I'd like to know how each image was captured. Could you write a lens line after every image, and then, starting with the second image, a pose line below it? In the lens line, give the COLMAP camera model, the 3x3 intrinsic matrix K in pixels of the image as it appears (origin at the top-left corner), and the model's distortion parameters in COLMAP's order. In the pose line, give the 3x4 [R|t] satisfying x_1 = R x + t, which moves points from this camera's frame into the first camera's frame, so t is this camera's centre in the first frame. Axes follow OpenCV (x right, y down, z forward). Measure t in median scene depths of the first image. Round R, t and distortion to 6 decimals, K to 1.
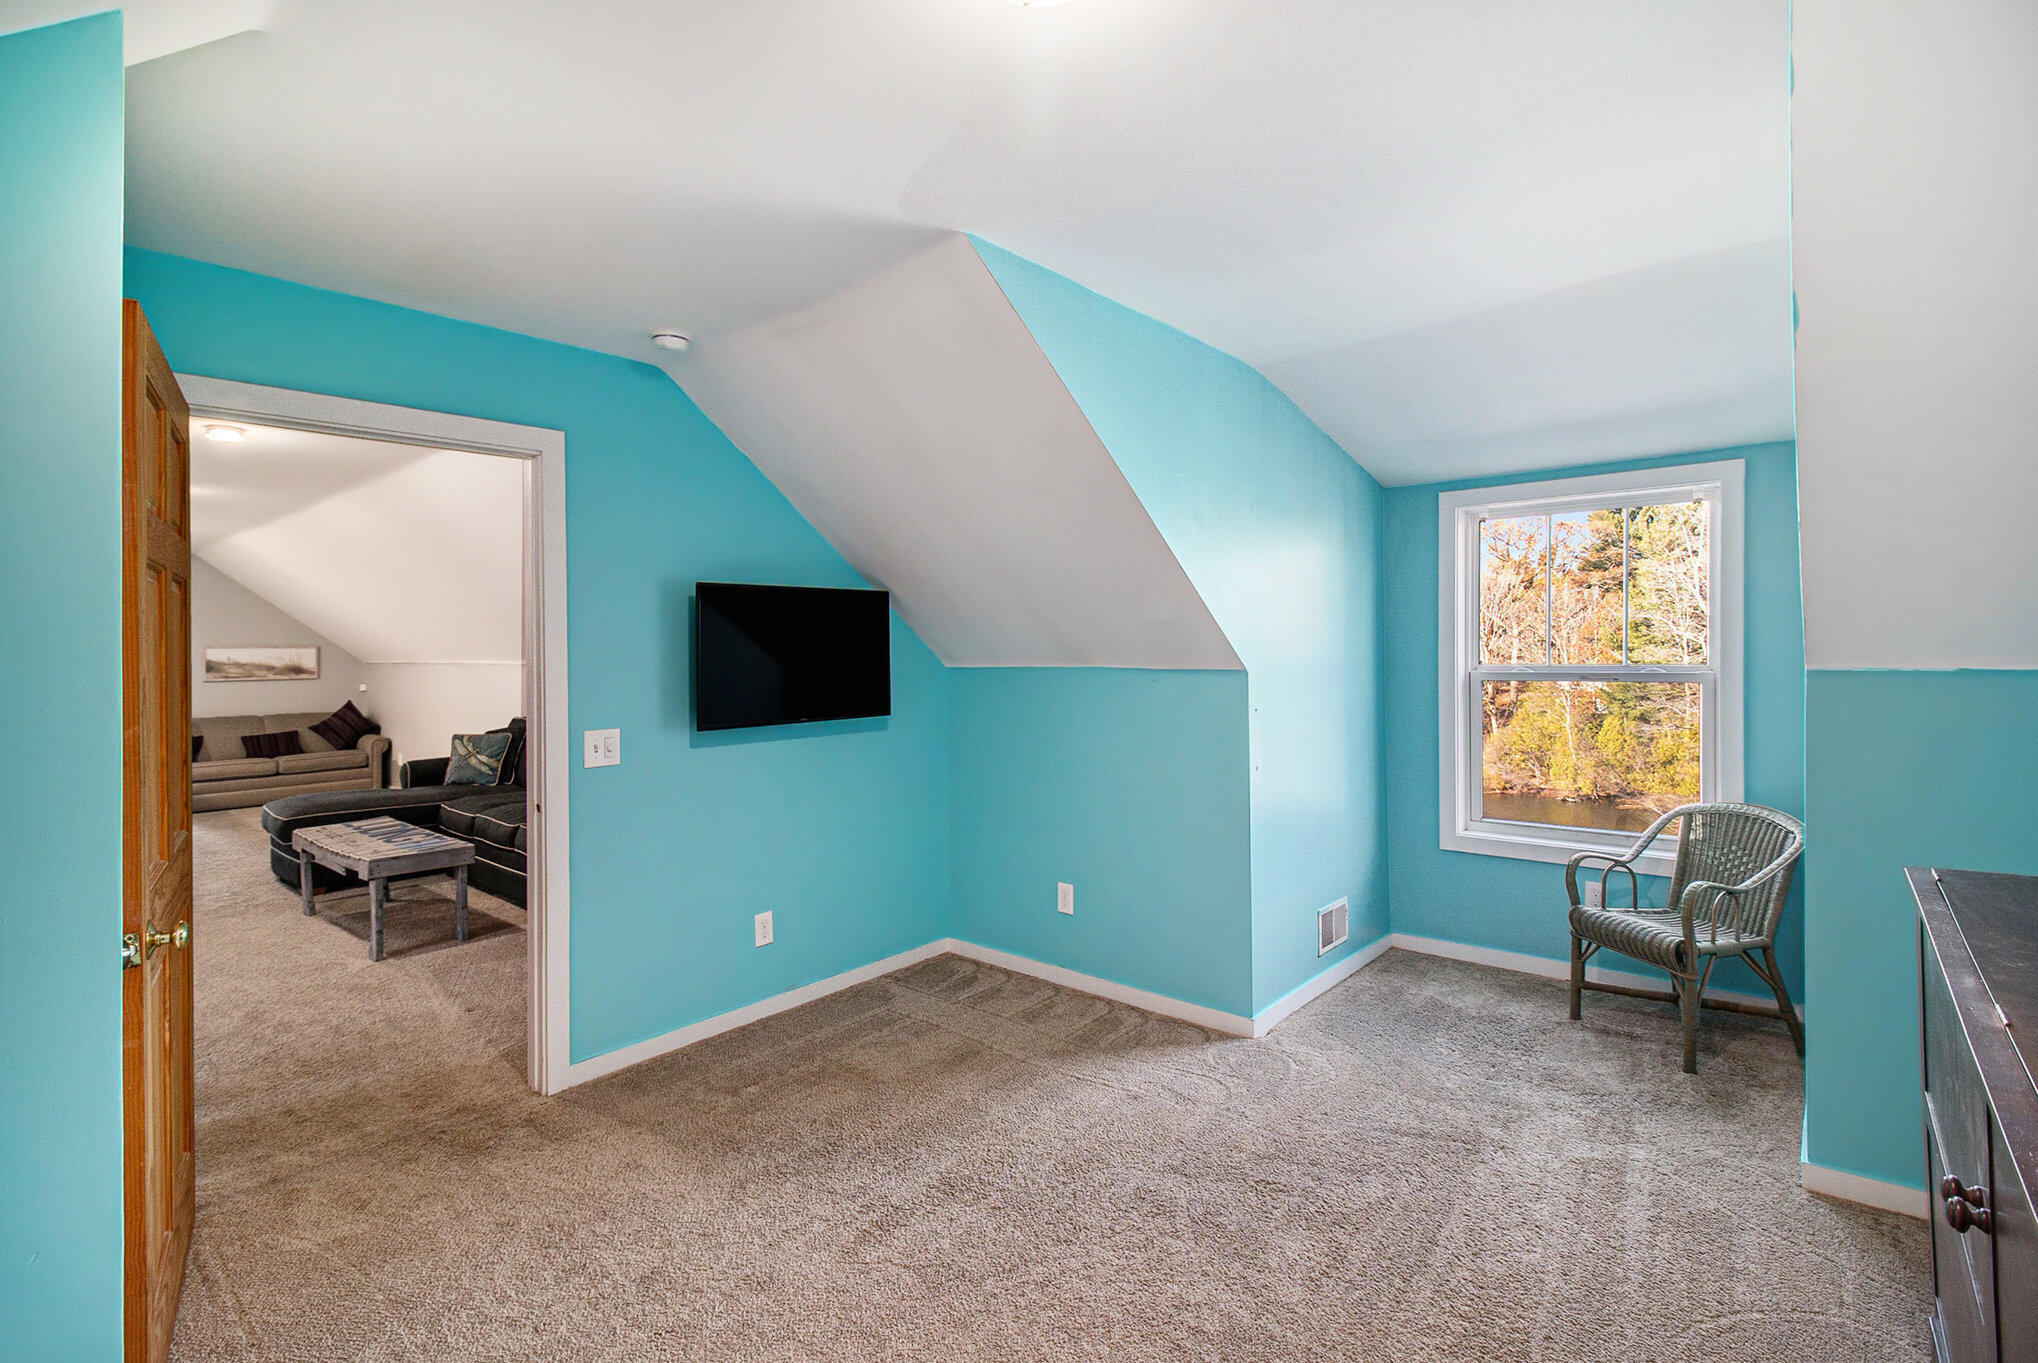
lens RADIAL K [[954.8, 0, 1018.3], [0, 954.8, 646.2], [0, 0, 1]] dist [-0.000484, -0.020266]
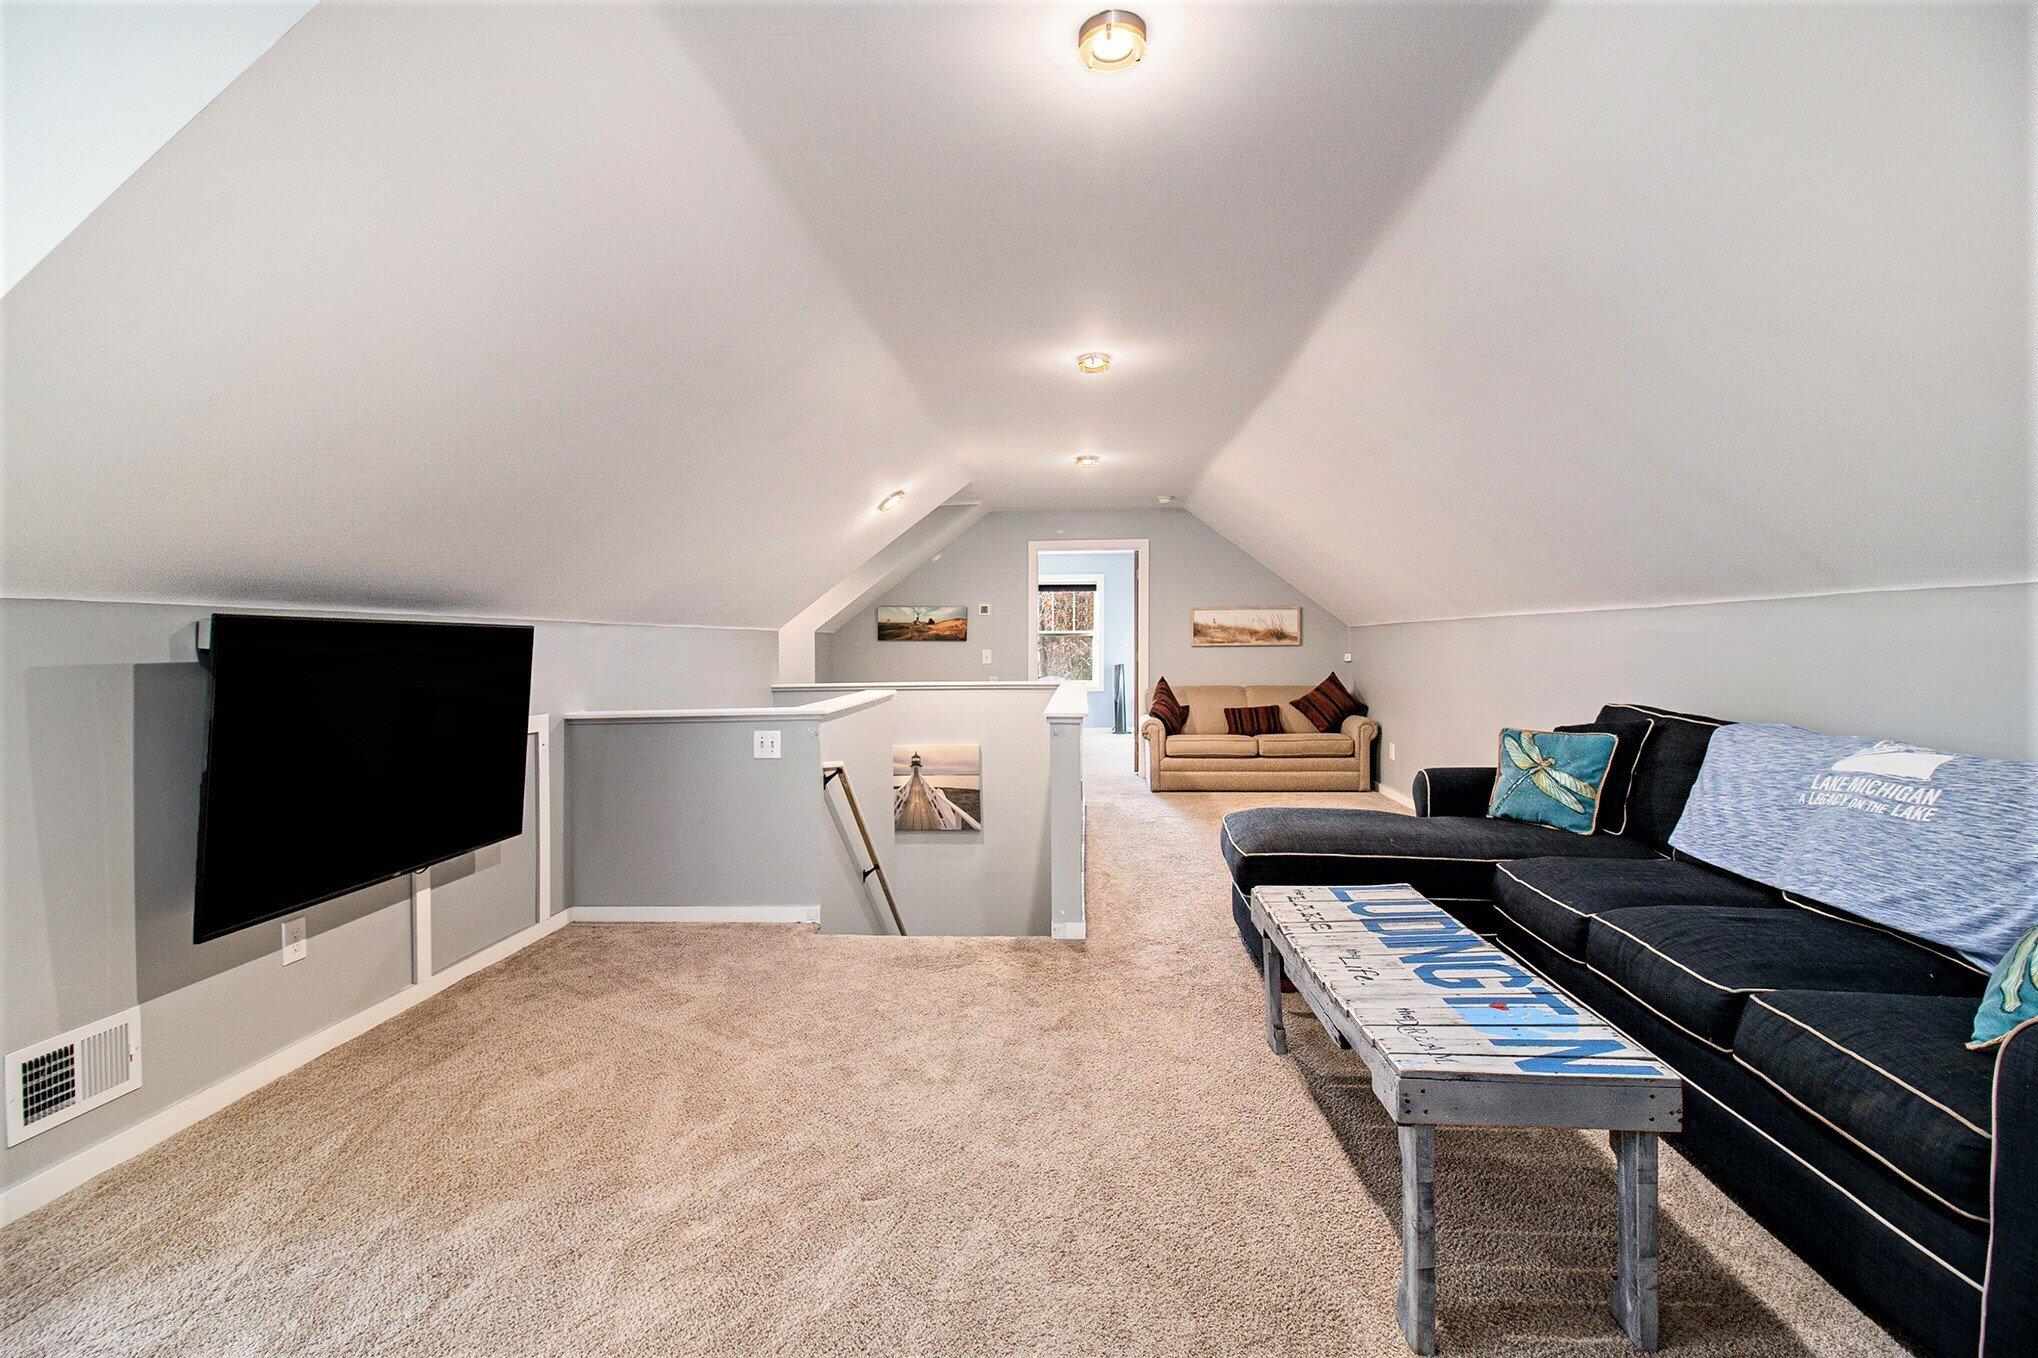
lens RADIAL K [[954.8, 0, 1018.3], [0, 954.8, 643.7], [0, 0, 1]] dist [-0.000484, -0.020266]
pose [[0.600328, 0.003789, -0.799745, -0.233975], [0.004703, 0.999955, 0.008269, 0.027474], [0.799740, -0.008725, 0.600283, 0.323569]]
